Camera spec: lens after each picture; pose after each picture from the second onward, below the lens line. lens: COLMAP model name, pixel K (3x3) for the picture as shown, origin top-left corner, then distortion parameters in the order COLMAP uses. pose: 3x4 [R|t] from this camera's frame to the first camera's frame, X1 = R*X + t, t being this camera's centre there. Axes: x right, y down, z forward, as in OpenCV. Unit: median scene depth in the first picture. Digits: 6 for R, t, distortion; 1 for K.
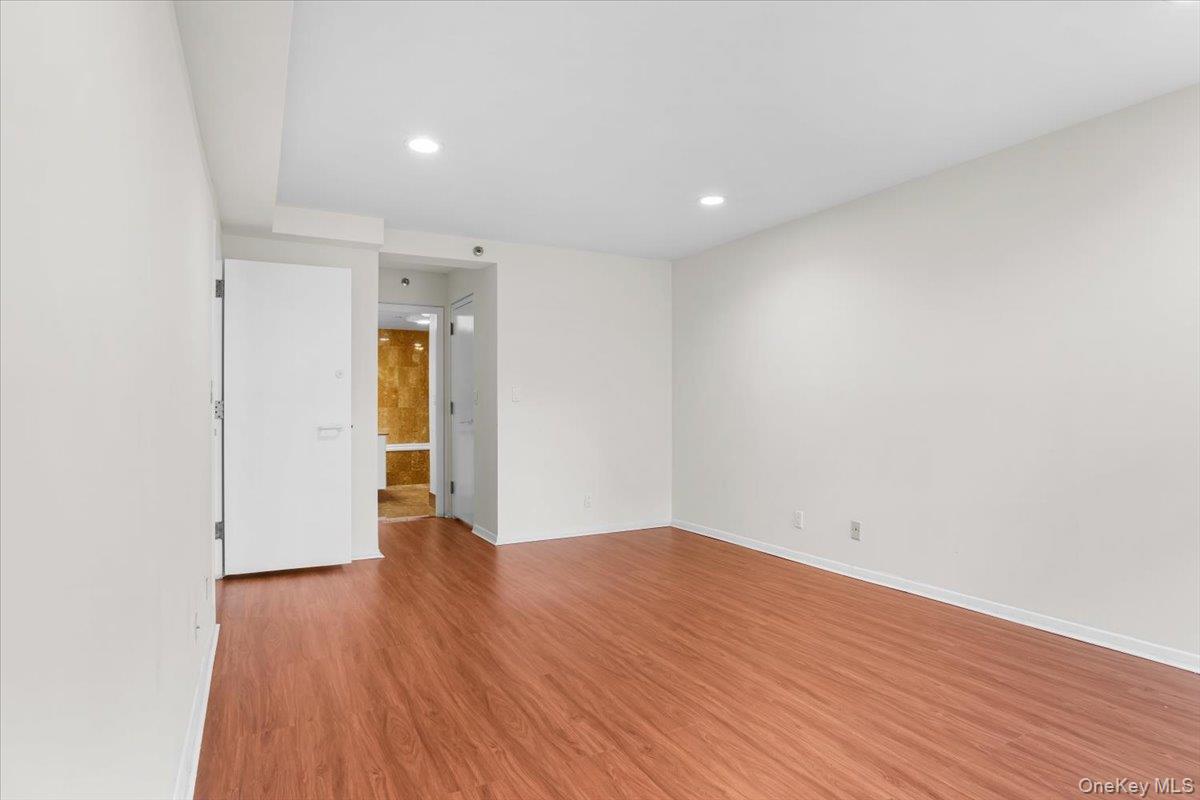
lens RADIAL K [[656.4, 0, 595.3], [0, 656.4, 379.1], [0, 0, 1]] dist [-0.027584, 0.000609]
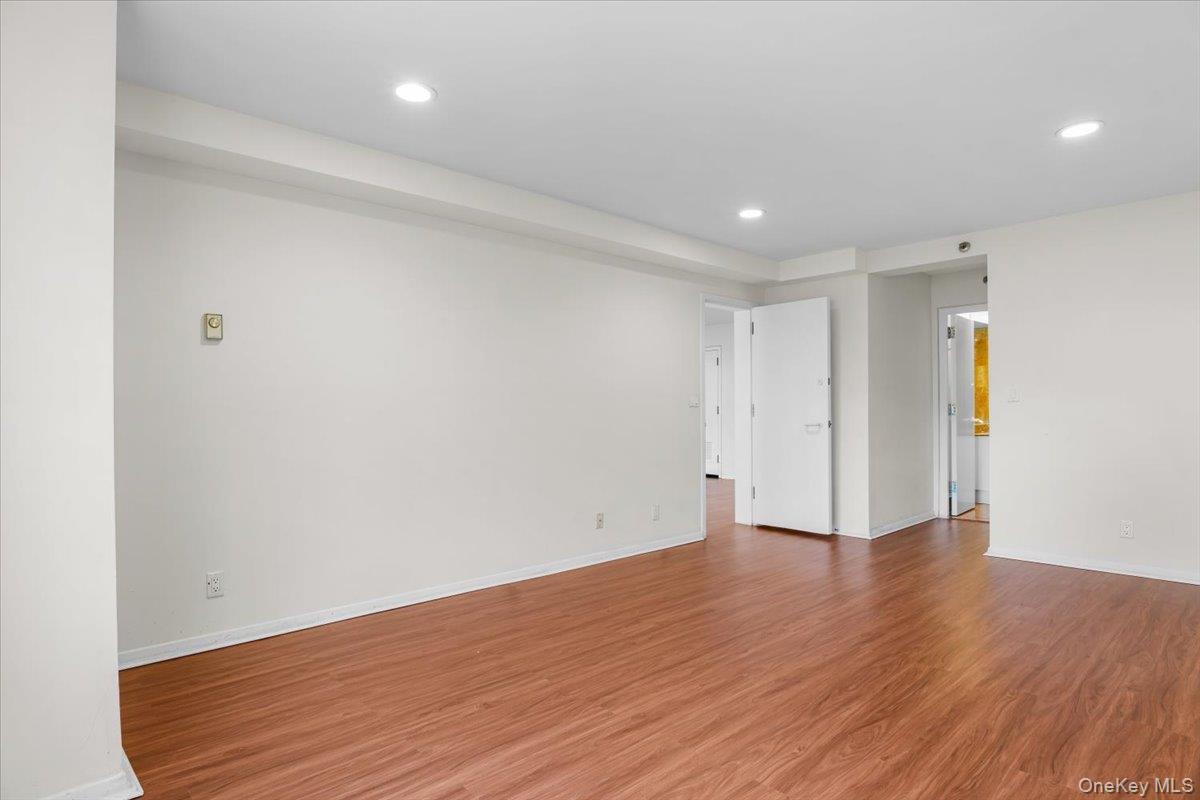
lens RADIAL K [[656.4, 0, 595.3], [0, 656.4, 379.1], [0, 0, 1]] dist [-0.027584, 0.000609]
pose [[0.241681, -0.038922, -0.969575, 1.120703], [0.042564, 0.998659, -0.029479, 0.007985], [0.969422, -0.034144, 0.243014, 0.426916]]
